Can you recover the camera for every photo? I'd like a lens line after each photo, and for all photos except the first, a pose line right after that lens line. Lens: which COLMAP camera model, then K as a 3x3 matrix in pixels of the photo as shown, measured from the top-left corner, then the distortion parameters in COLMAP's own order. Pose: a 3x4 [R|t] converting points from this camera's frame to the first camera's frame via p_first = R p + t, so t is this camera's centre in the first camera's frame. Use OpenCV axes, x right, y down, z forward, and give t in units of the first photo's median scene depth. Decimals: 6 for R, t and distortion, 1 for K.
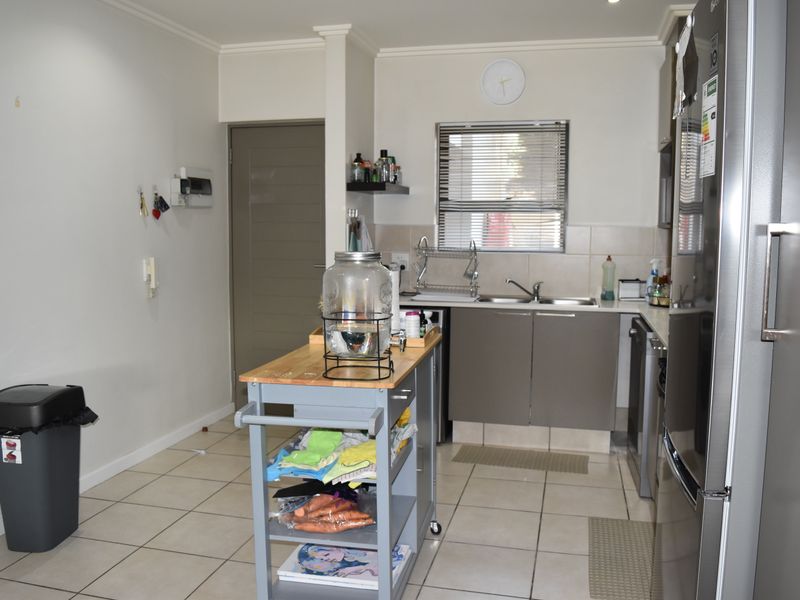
lens RADIAL K [[708.6, 0, 403.7], [0, 708.6, 299.2], [0, 0, 1]] dist [-0.090256, 0.013696]
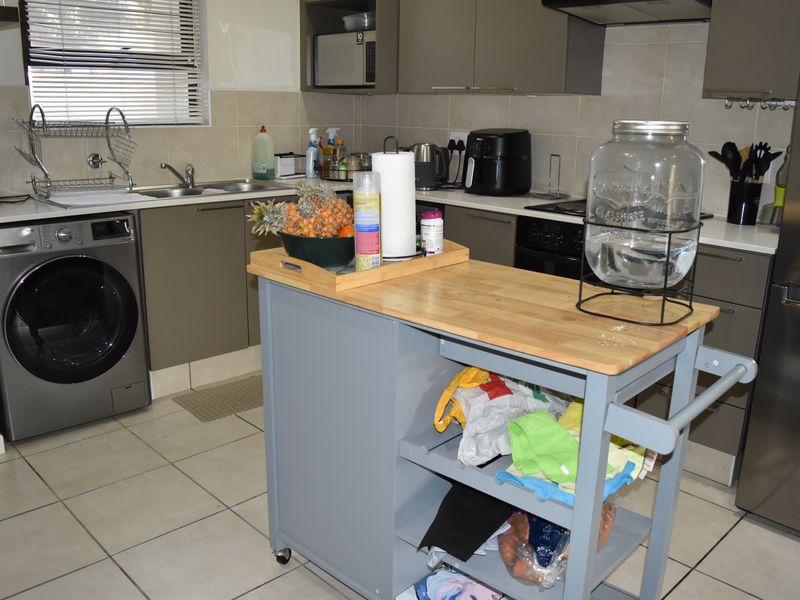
lens RADIAL K [[708.6, 0, 405.2], [0, 708.6, 300.6], [0, 0, 1]] dist [-0.090256, 0.013696]
pose [[0.528201, -0.219306, 0.820310, -0.336557], [0.069466, 0.973994, 0.215663, -0.027670], [-0.846273, -0.056930, 0.529699, 0.396415]]
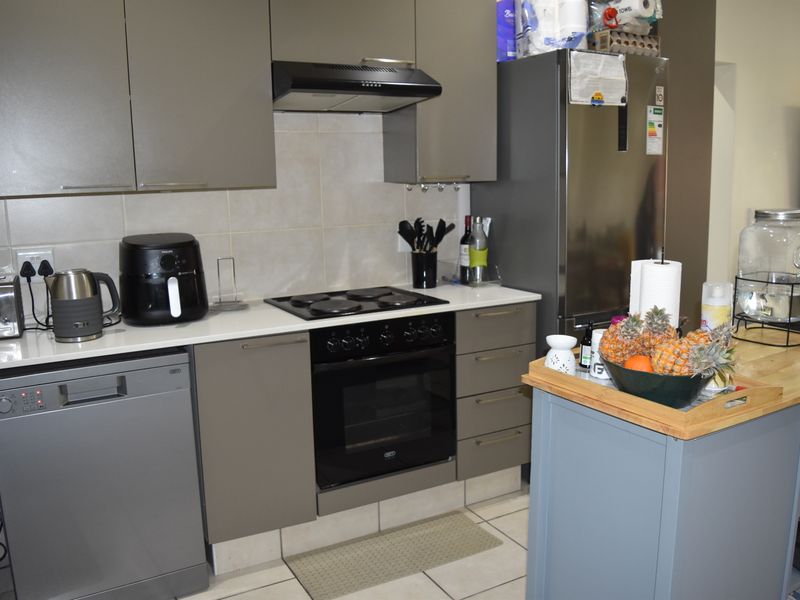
lens RADIAL K [[708.6, 0, 403.0], [0, 708.6, 300.0], [0, 0, 1]] dist [-0.090256, 0.013696]
pose [[-0.675409, -0.121805, 0.727314, -0.189212], [0.091027, 0.964952, 0.246133, -0.105407], [-0.731803, 0.232446, -0.640650, 0.926110]]
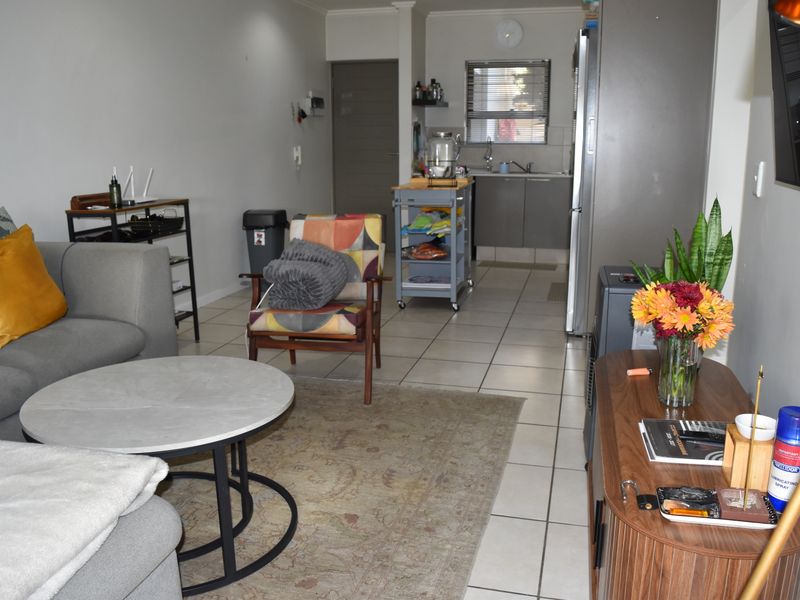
lens RADIAL K [[708.6, 0, 401.6], [0, 708.6, 301.7], [0, 0, 1]] dist [-0.090256, 0.013696]
pose [[0.999874, -0.003870, -0.015374, -0.076622], [0.005704, 0.992624, 0.121100, 0.093793], [0.014792, -0.121173, 0.992521, -0.625675]]
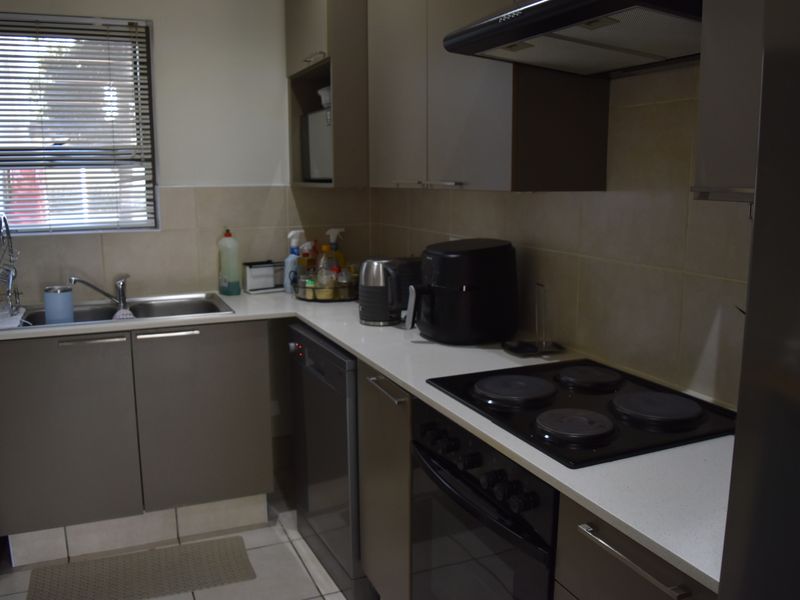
lens RADIAL K [[708.6, 0, 406.0], [0, 708.6, 299.7], [0, 0, 1]] dist [-0.090256, 0.013696]
pose [[0.792527, -0.112248, 0.599417, 0.014416], [0.069498, 0.993135, 0.094089, -0.045328], [-0.605863, -0.032910, 0.794888, 0.346213]]
